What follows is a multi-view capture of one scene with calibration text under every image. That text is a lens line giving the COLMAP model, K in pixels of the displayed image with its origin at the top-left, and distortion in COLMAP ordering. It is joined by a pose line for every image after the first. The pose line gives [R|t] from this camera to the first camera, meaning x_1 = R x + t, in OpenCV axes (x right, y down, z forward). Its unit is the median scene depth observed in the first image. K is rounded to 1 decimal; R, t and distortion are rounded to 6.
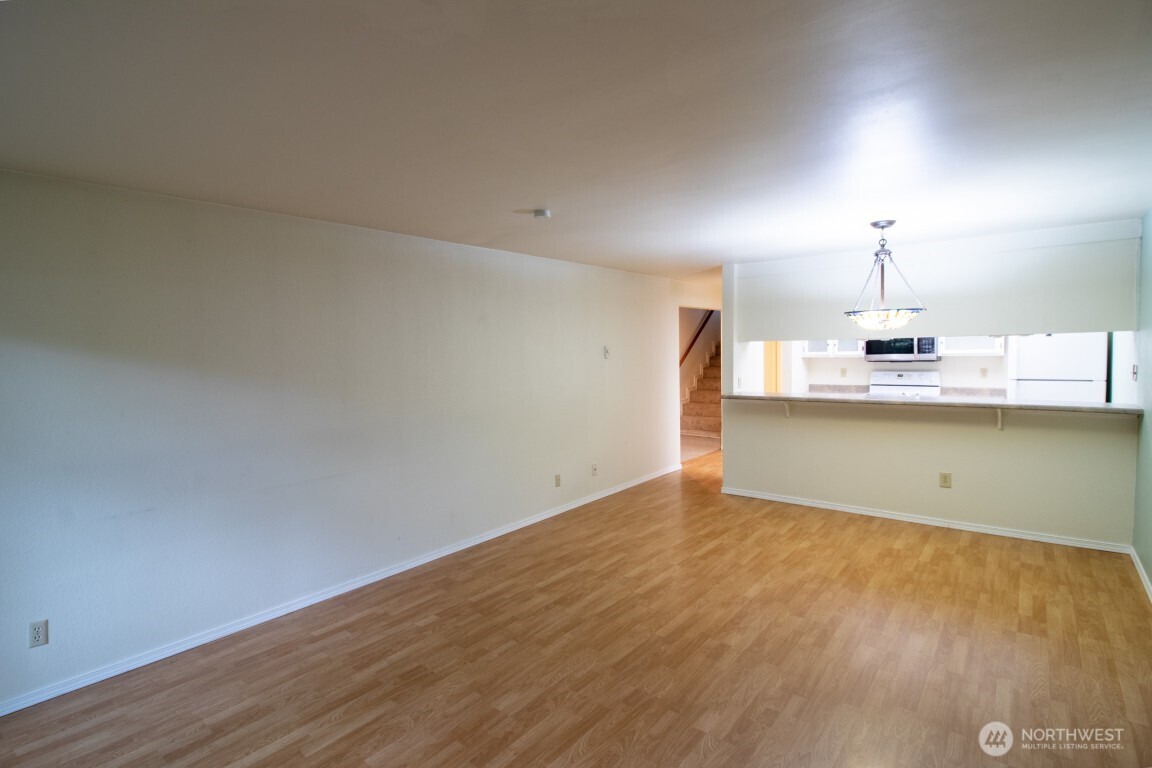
lens RADIAL K [[546.5, 0, 583.4], [0, 546.5, 381.2], [0, 0, 1]] dist [0.002369, -0.011587]
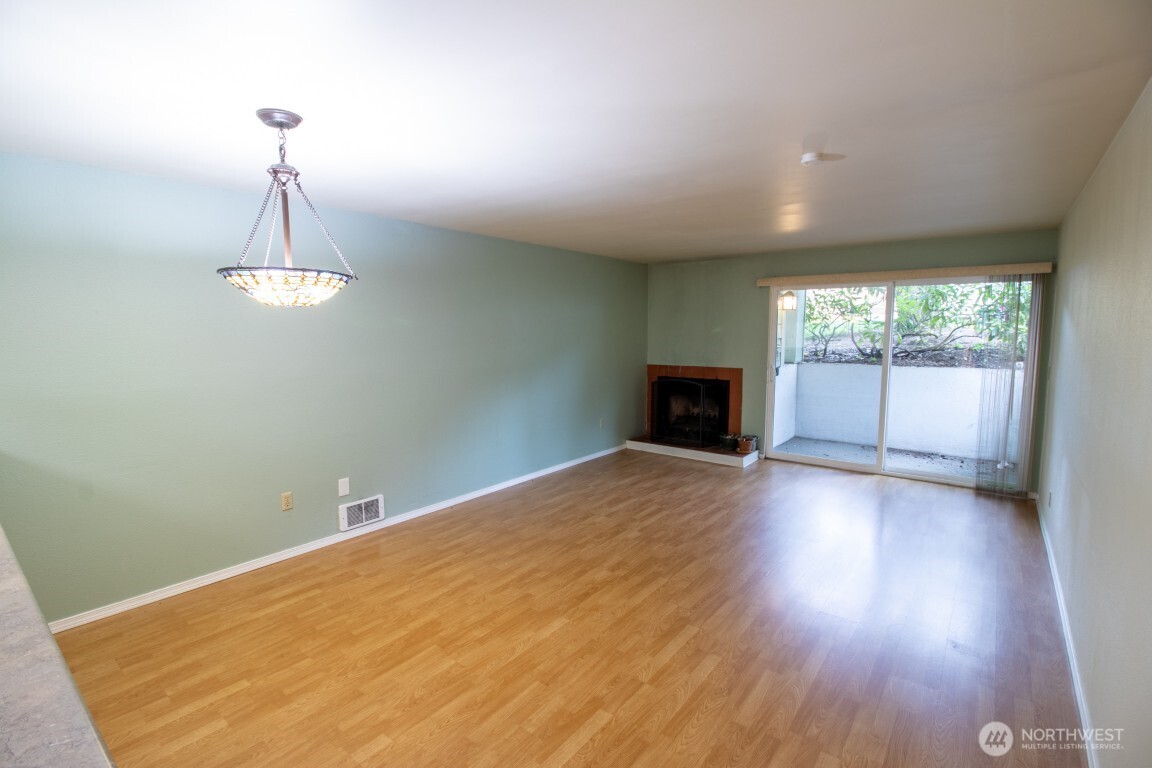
lens RADIAL K [[546.5, 0, 583.4], [0, 546.5, 381.2], [0, 0, 1]] dist [0.002369, -0.011587]
pose [[-0.999377, 0.026915, -0.022827, 0.279200], [0.023074, 0.987732, 0.154443, -0.109303], [0.026704, 0.153820, -0.987738, 1.779626]]
